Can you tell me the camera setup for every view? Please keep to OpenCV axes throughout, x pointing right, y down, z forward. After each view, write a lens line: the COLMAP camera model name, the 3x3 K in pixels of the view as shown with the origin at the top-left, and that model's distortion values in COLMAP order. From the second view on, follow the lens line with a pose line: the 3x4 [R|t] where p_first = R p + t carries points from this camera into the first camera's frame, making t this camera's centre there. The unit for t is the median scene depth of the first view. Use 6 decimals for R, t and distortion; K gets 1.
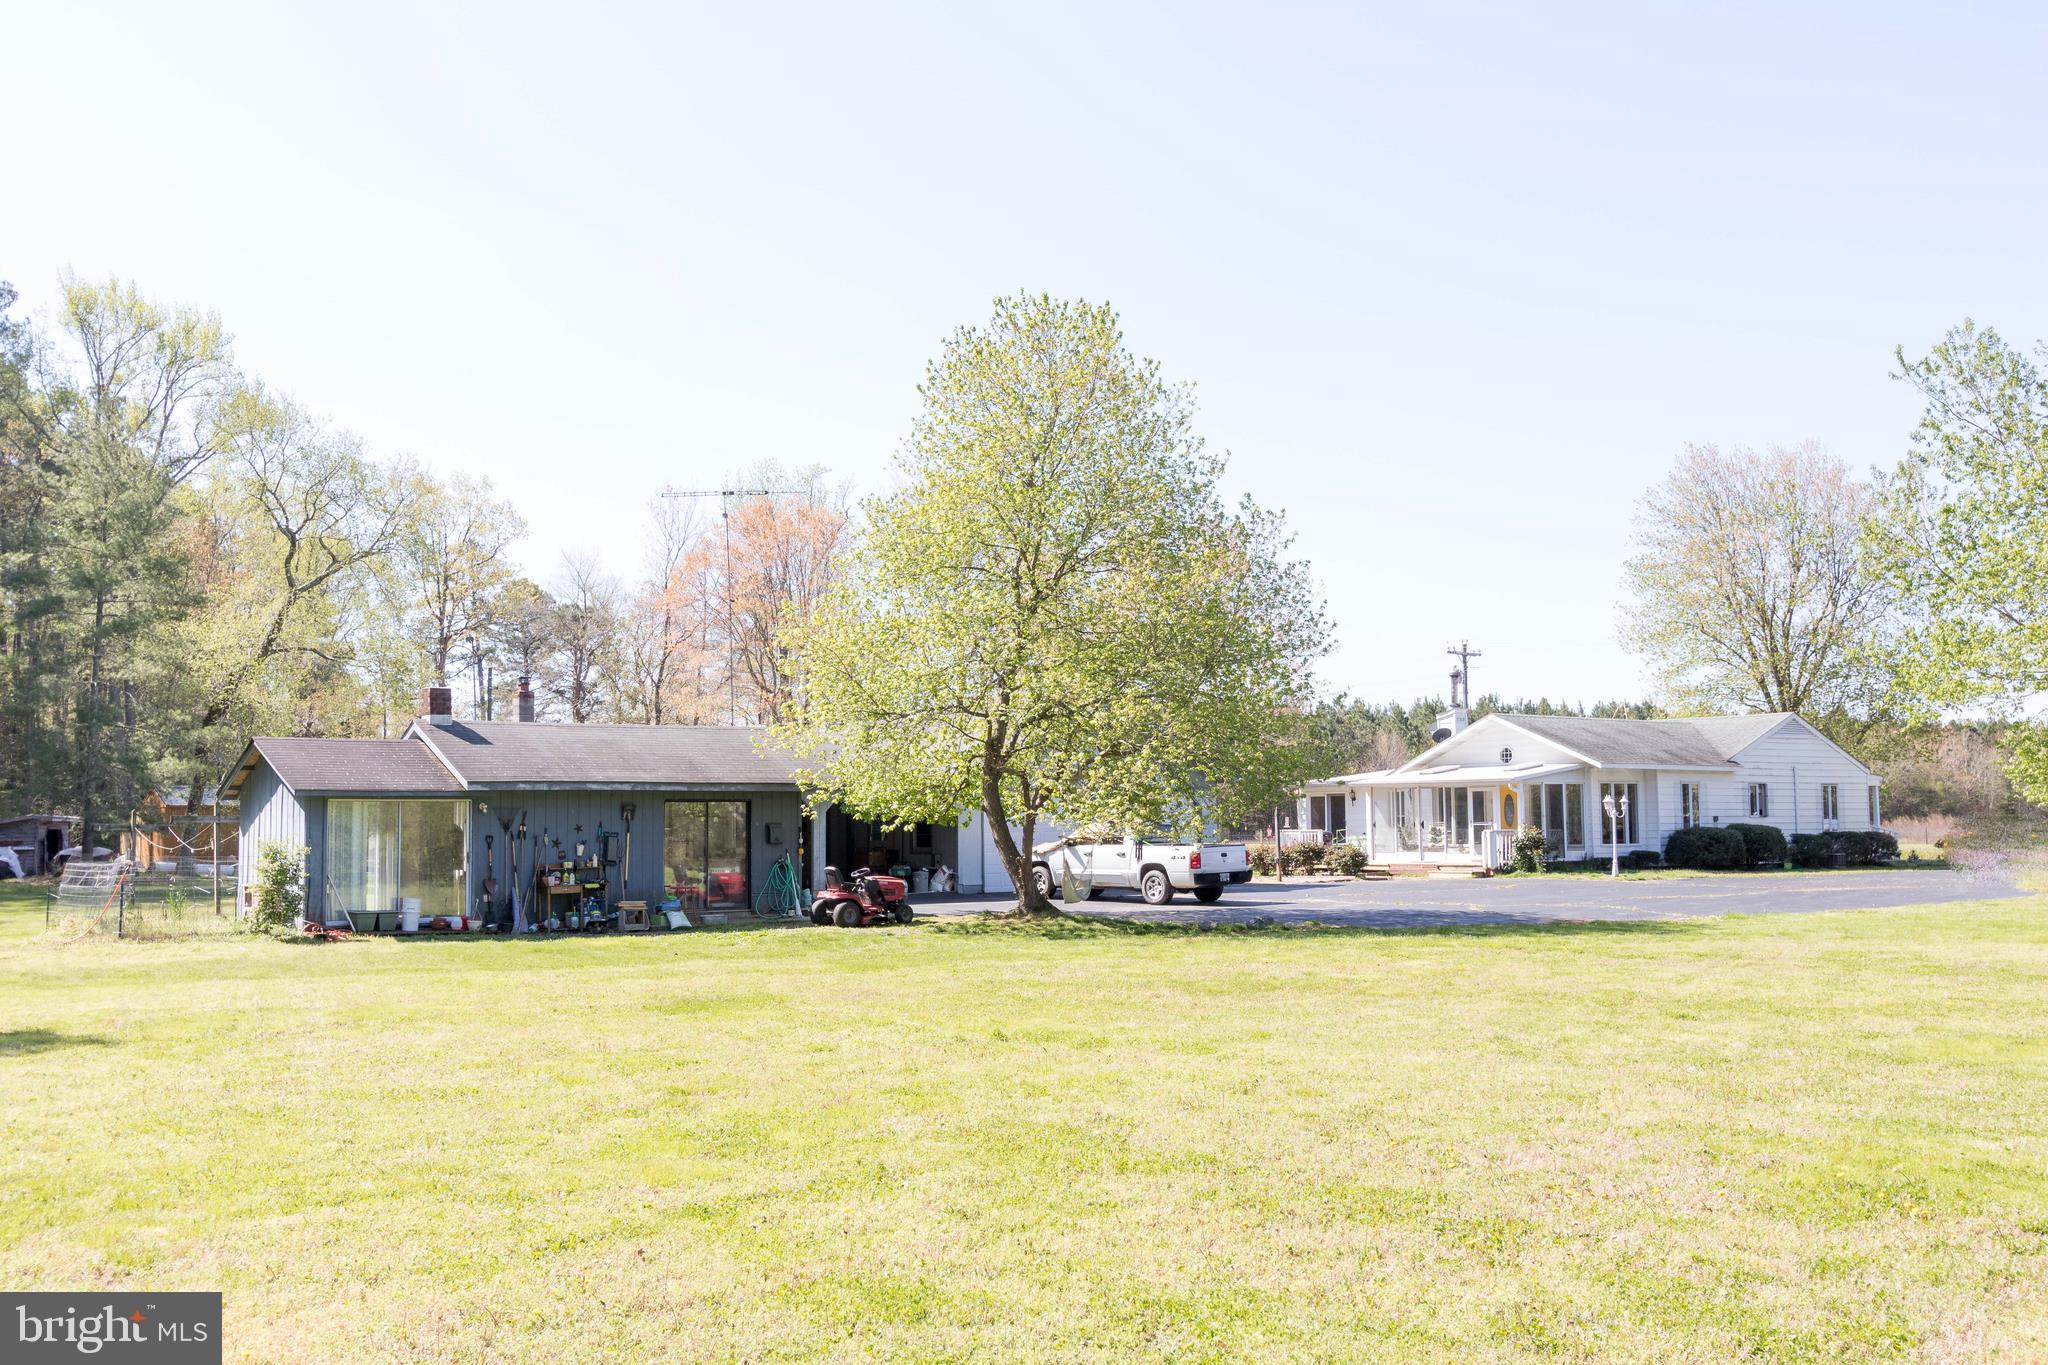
lens RADIAL K [[2112.7, 0, 1035.7], [0, 2112.7, 687.1], [0, 0, 1]] dist [0.069346, 0.000000]
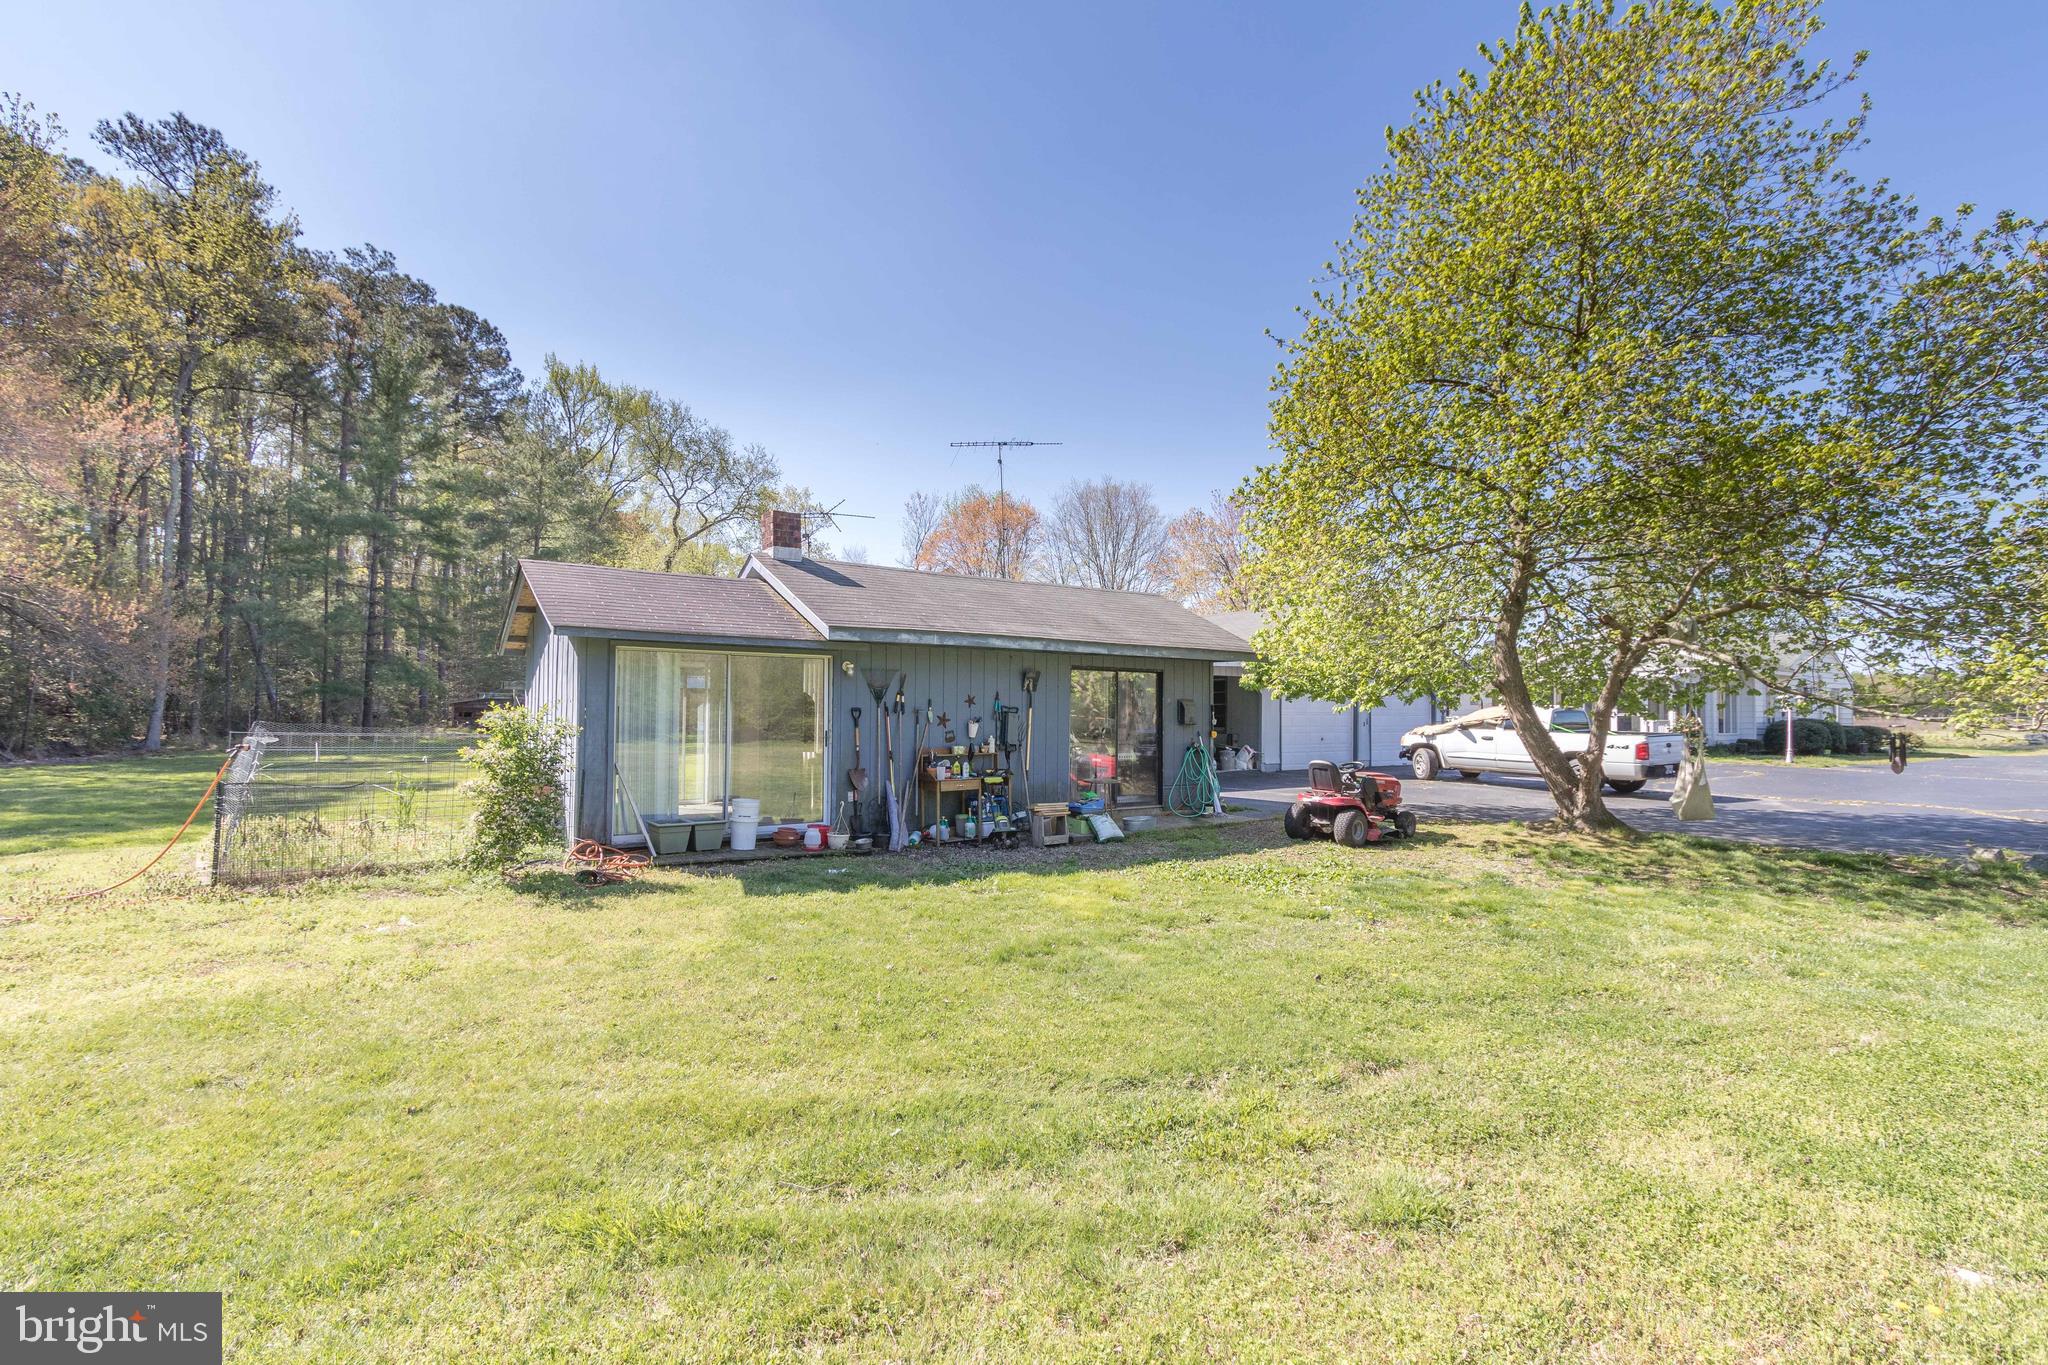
lens RADIAL K [[937.9, 0, 1010.4], [0, 937.9, 684.3], [0, 0, 1]] dist [0.013689, -0.000017]
pose [[0.999507, 0.015212, -0.027476, -0.195628], [-0.014200, 0.999227, 0.036652, 0.049543], [0.028013, -0.036244, 0.998950, 0.684012]]
